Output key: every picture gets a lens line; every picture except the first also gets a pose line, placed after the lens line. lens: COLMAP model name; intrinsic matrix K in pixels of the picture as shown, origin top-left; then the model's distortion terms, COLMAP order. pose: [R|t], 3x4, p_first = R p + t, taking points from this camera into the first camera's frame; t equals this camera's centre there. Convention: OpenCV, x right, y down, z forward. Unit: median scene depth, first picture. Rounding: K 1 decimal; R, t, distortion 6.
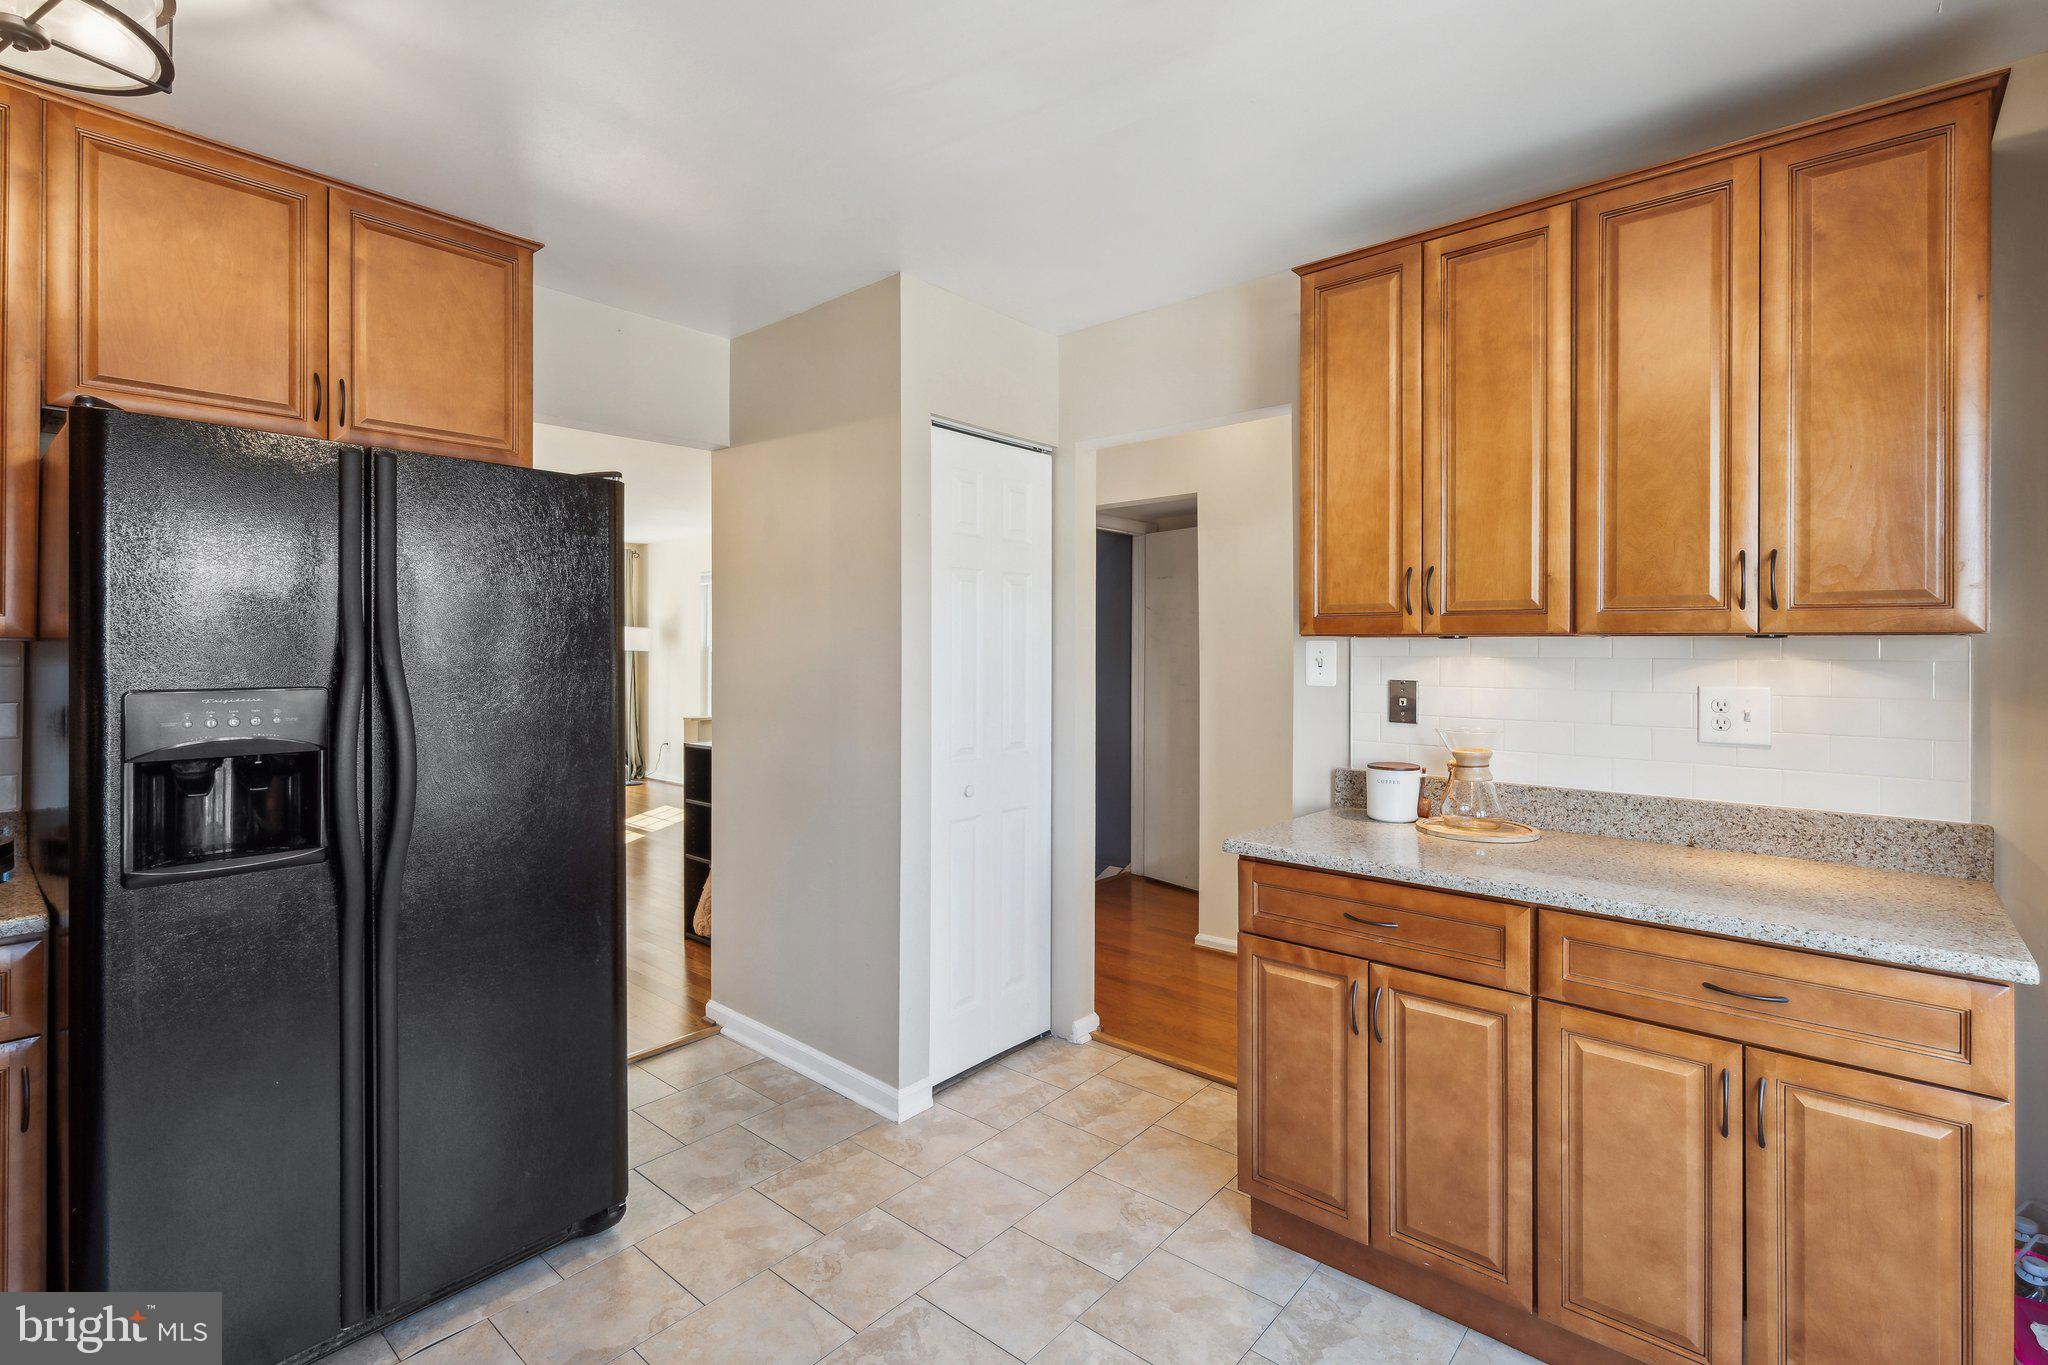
lens RADIAL K [[932.7, 0, 1027.6], [0, 932.7, 648.6], [0, 0, 1]] dist [-0.007362, 0.001033]
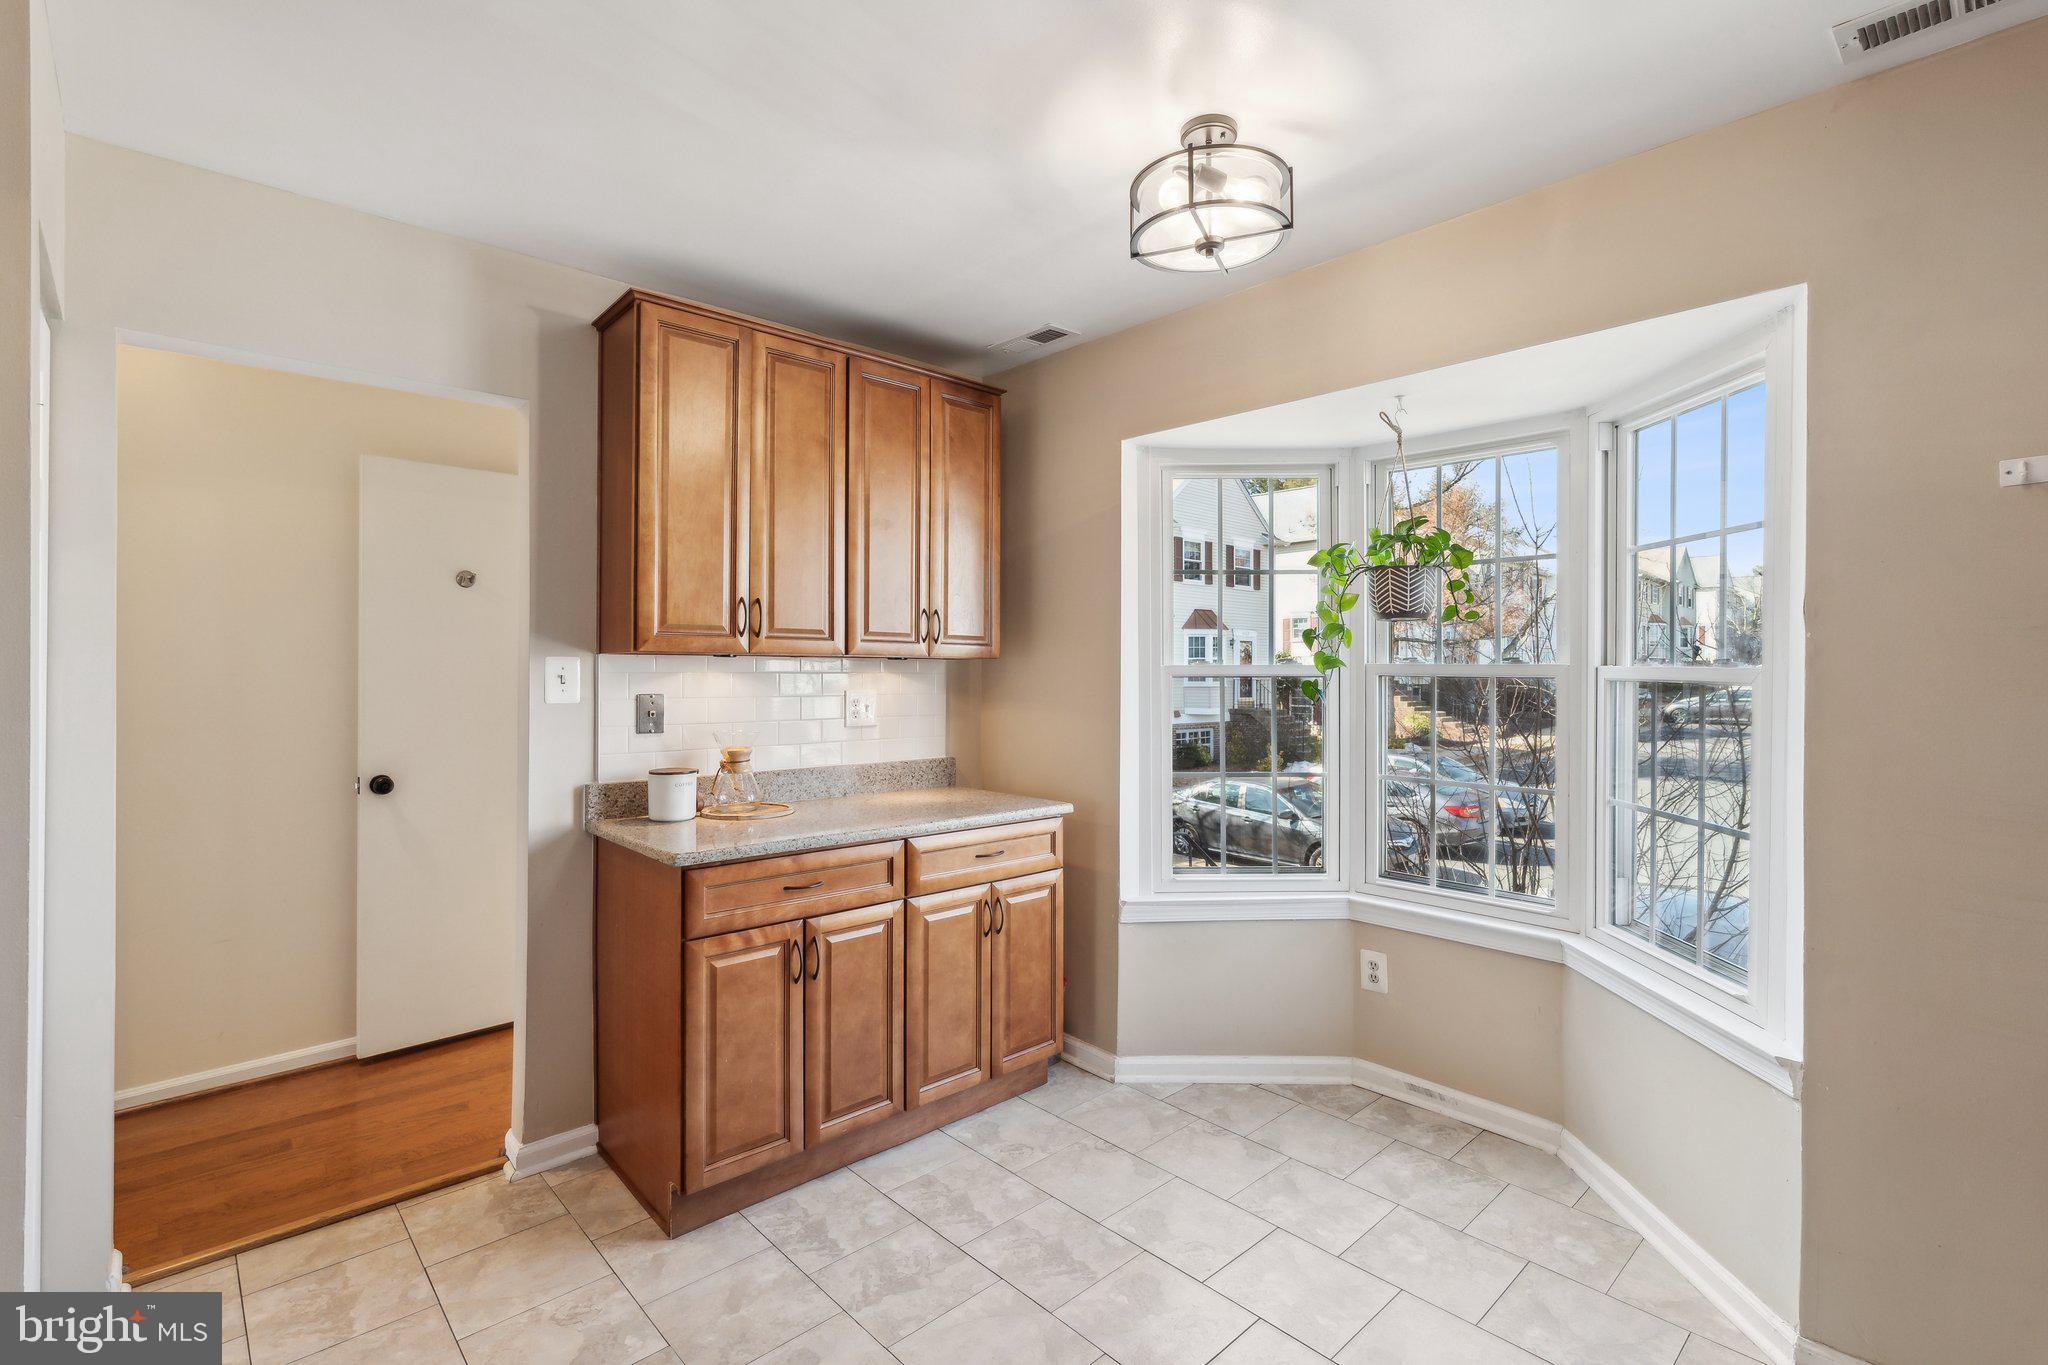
lens RADIAL K [[932.7, 0, 1032.2], [0, 932.7, 666.7], [0, 0, 1]] dist [-0.007362, 0.001033]
pose [[0.114617, 0.000444, 0.993410, -0.764548], [0.000382, 1.000000, -0.000491, 0.002577], [-0.993410, 0.000436, 0.114617, 0.519648]]
